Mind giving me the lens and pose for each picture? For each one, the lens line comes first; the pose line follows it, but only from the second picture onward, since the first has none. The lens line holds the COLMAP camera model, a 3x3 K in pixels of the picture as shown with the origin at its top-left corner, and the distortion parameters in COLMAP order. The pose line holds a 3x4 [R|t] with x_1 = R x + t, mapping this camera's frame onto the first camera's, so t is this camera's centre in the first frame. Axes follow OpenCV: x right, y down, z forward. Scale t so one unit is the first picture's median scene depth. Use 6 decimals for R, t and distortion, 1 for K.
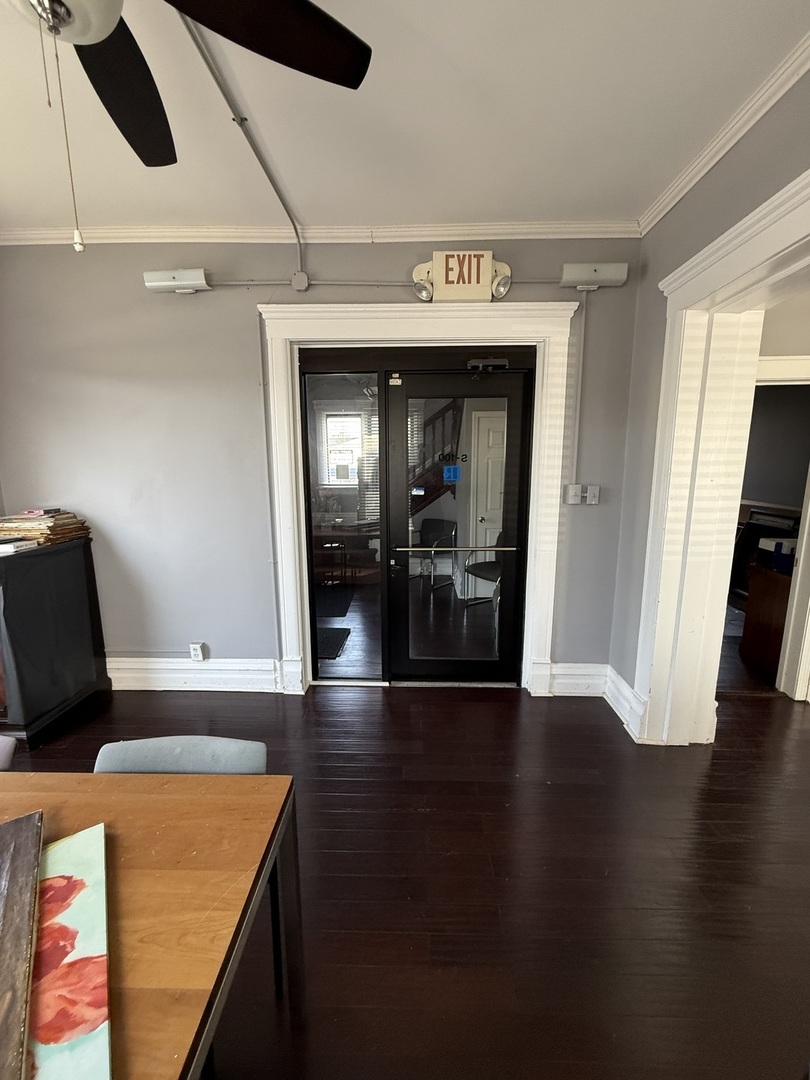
lens RADIAL K [[432.6, 0, 402.8], [0, 432.6, 537.3], [0, 0, 1]] dist [-0.000552, 0.000287]
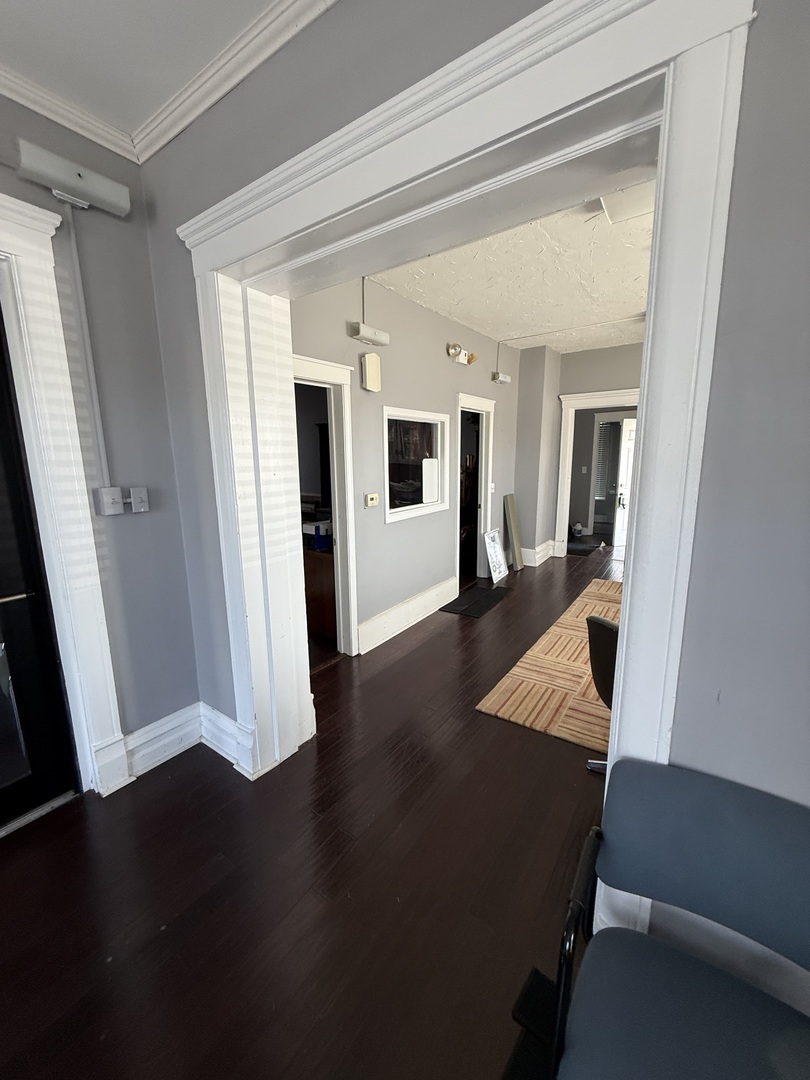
lens RADIAL K [[432.6, 0, 402.8], [0, 432.6, 537.3], [0, 0, 1]] dist [-0.000552, 0.000287]
pose [[0.551095, -0.157613, 0.819422, 0.069483], [0.148899, 0.984813, 0.089285, -0.034045], [-0.821050, 0.072807, 0.566194, 0.213946]]
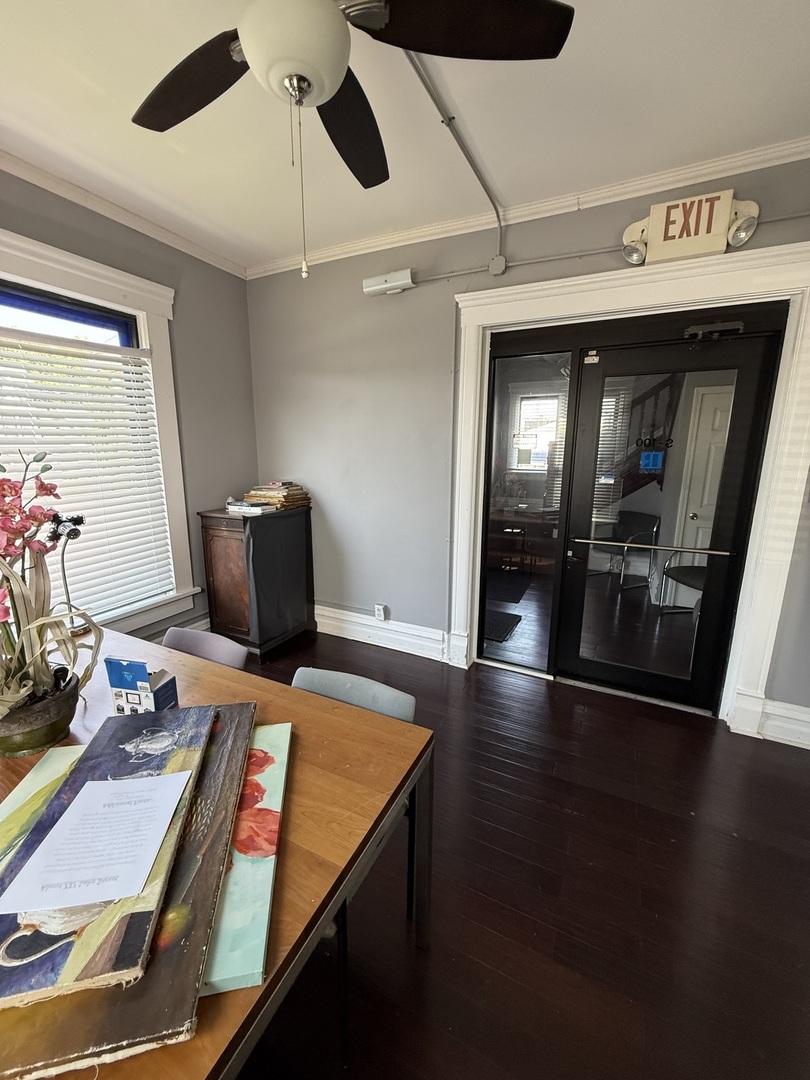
lens RADIAL K [[432.6, 0, 402.8], [0, 432.6, 537.3], [0, 0, 1]] dist [-0.000552, 0.000287]
pose [[0.905493, 0.094851, -0.413625, 0.039025], [-0.079916, 0.995375, 0.053307, 0.001621], [0.416769, -0.015214, 0.908885, -0.015702]]
